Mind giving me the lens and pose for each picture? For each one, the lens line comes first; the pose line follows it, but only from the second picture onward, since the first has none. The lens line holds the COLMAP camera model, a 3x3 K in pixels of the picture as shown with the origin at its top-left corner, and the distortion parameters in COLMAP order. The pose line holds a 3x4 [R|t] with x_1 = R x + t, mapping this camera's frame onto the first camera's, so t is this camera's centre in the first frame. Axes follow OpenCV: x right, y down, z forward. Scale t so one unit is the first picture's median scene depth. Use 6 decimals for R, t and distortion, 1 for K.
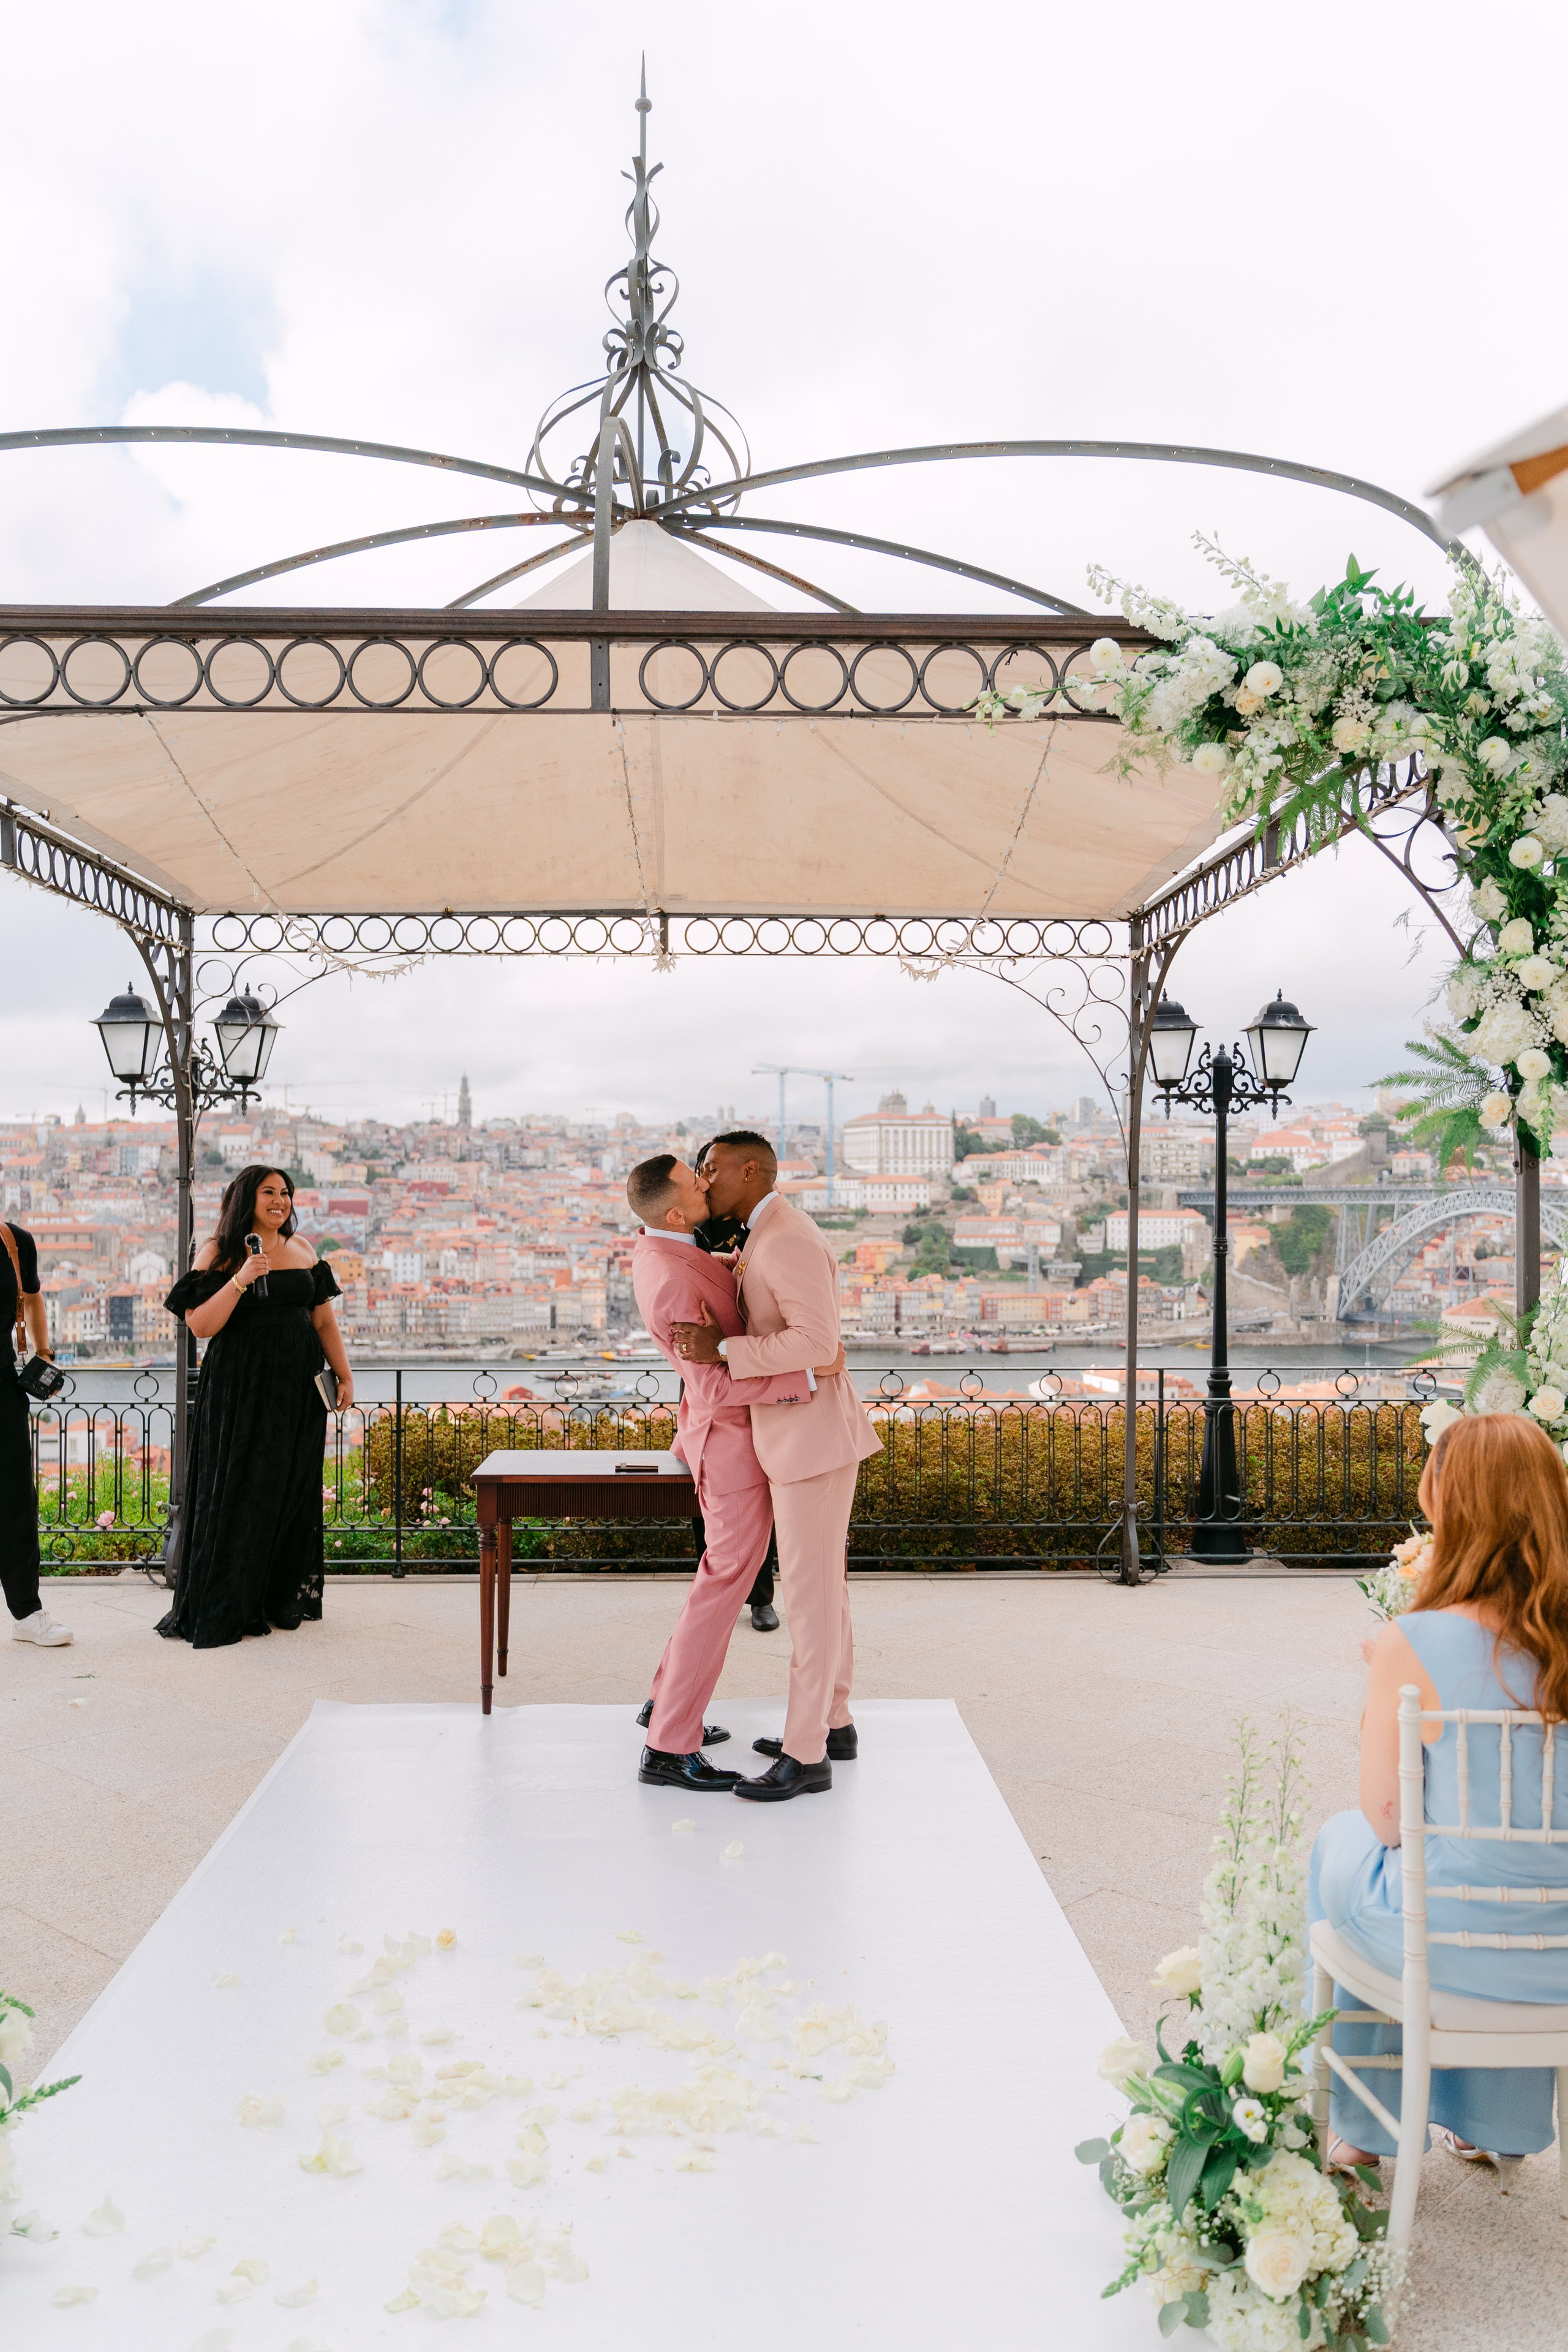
lens RADIAL K [[1918.4, 0, 778.9], [0, 1918.4, 1183.5], [0, 0, 1]] dist [0.002284, -0.001126]
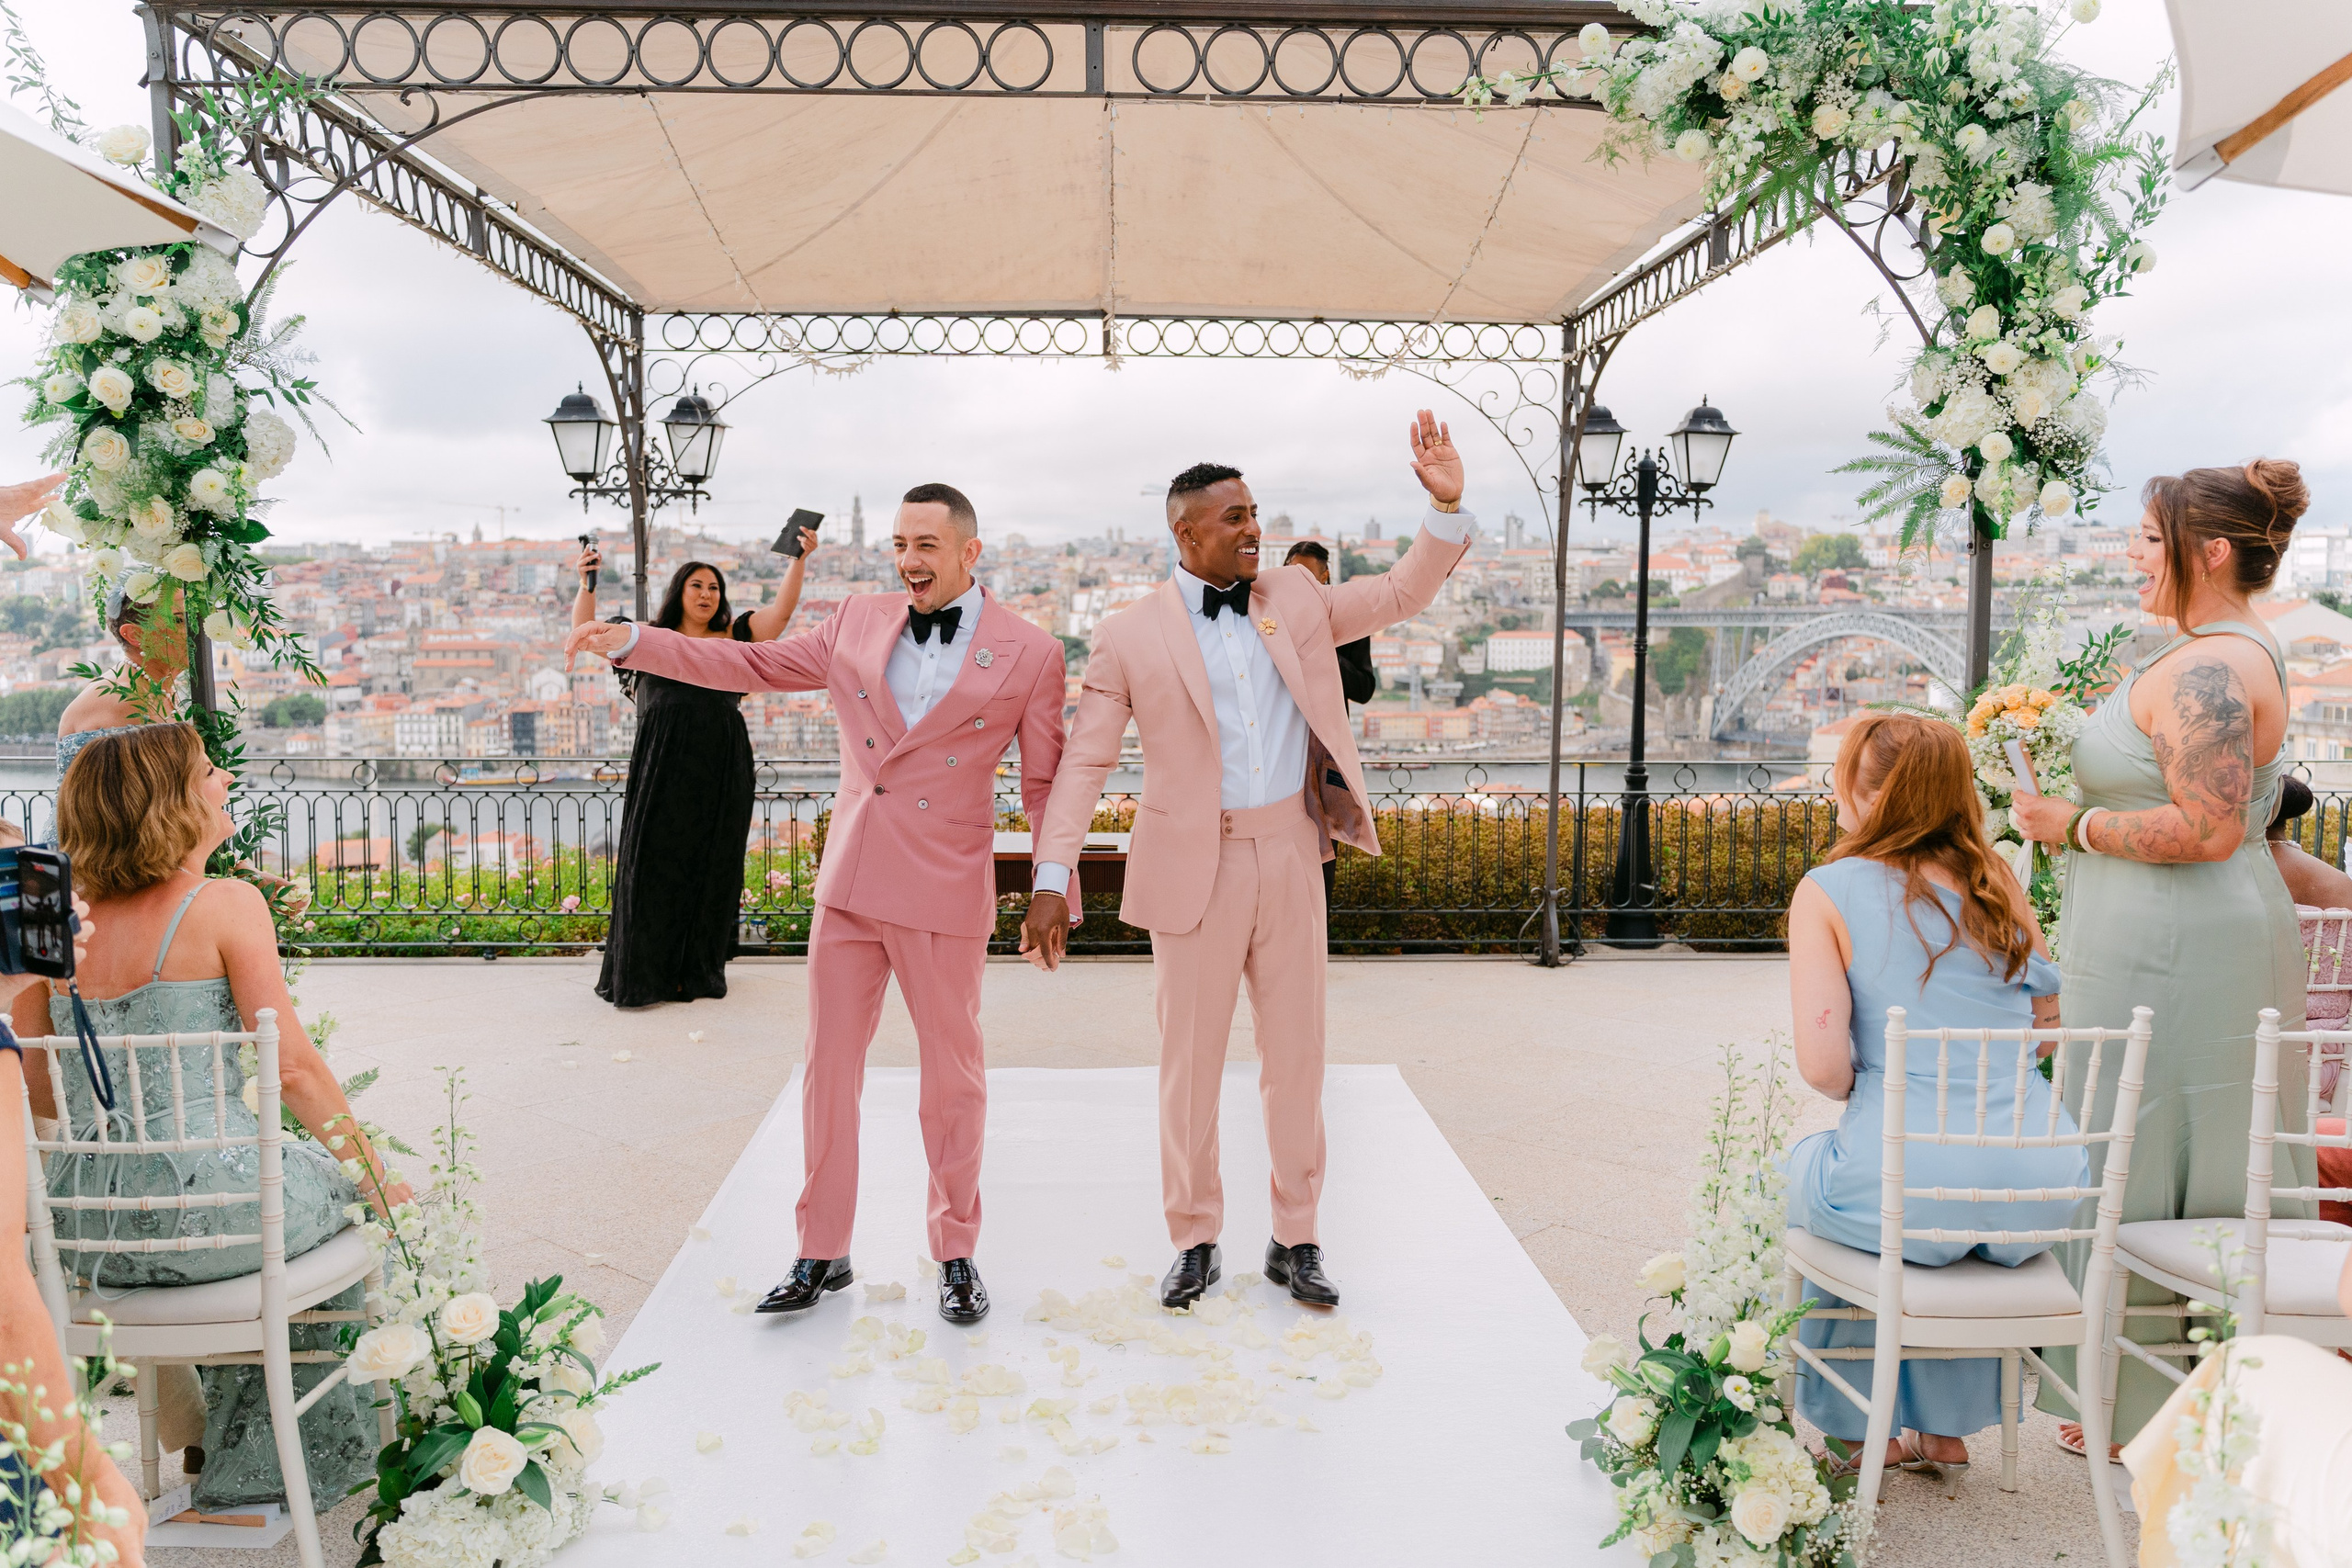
lens RADIAL K [[1875.3, 0, 1184.2], [0, 1875.3, 772.8], [0, 0, 1]] dist [0.001342, 0.000419]
pose [[0.999951, 0.002975, 0.009395, -0.036482], [-0.003806, 0.995963, 0.089681, 0.015782], [-0.009090, -0.089712, 0.995926, -0.017402]]
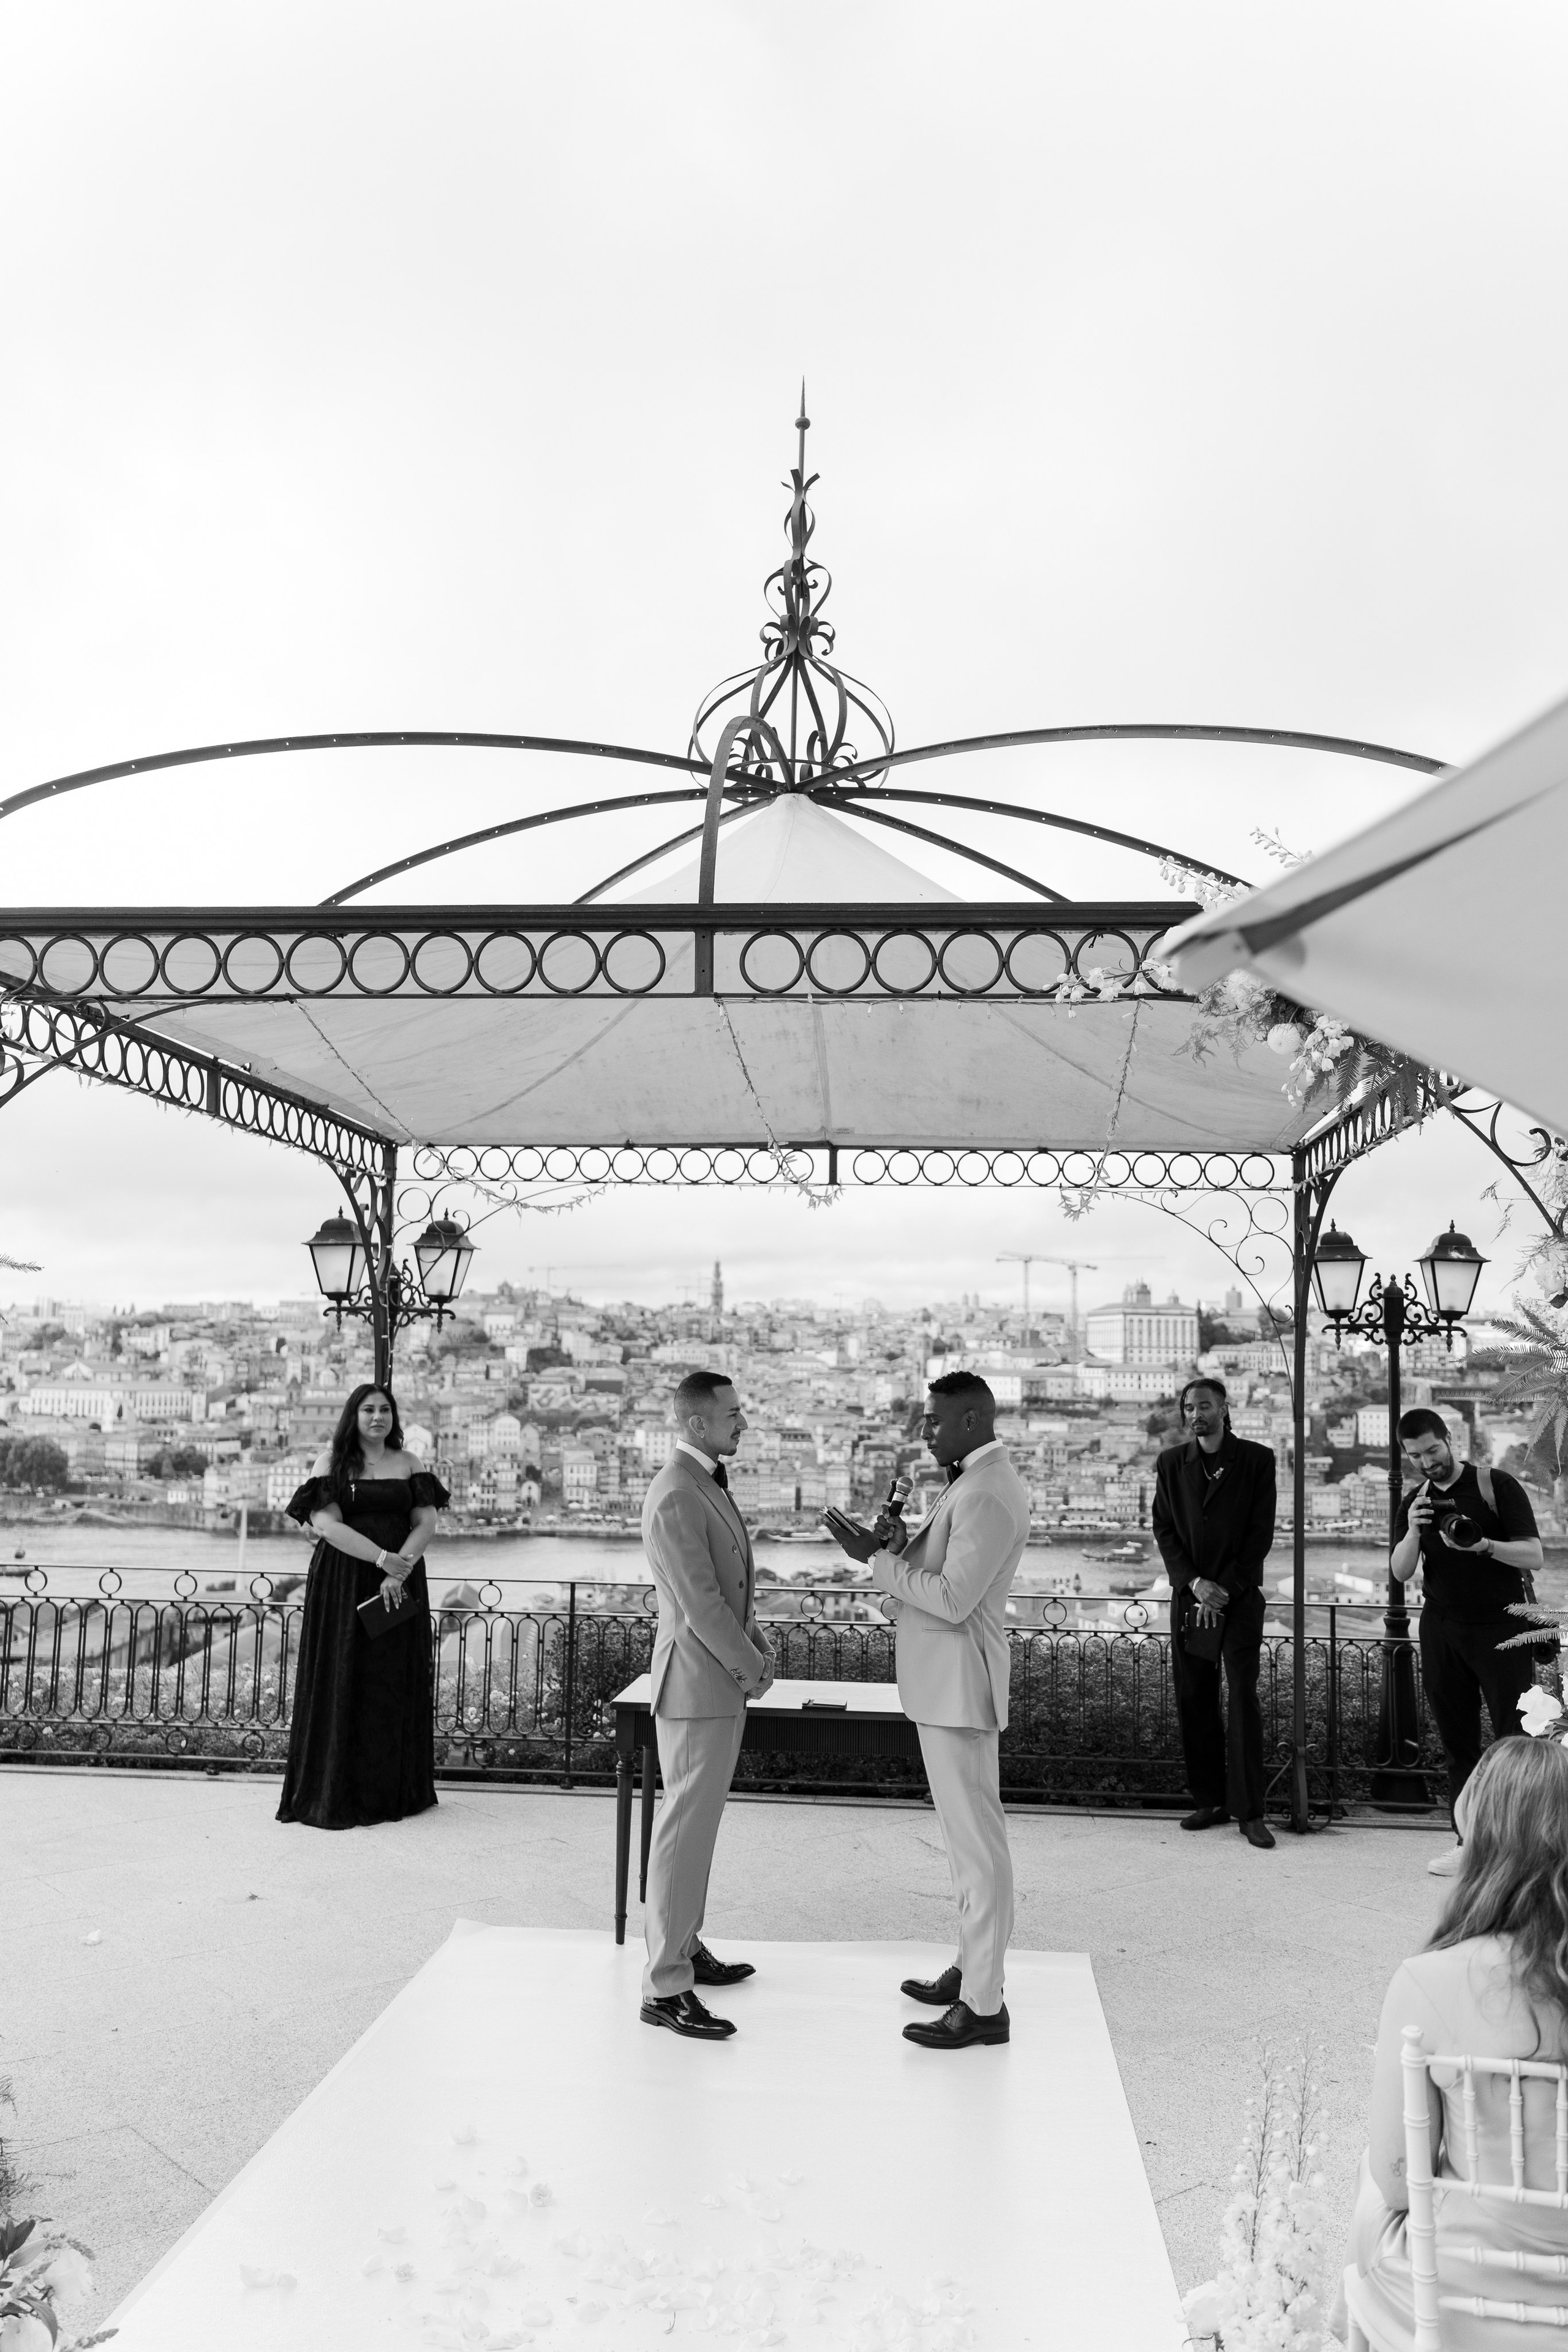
lens RADIAL K [[1875.5, 0, 783.4], [0, 1875.5, 1169.1], [0, 0, 1]] dist [0.001342, 0.000419]
pose [[0.991875, 0.004223, -0.127146, 0.057167], [-0.017638, 0.994361, -0.104571, -0.028120], [0.125988, 0.105964, 0.986356, -0.010079]]
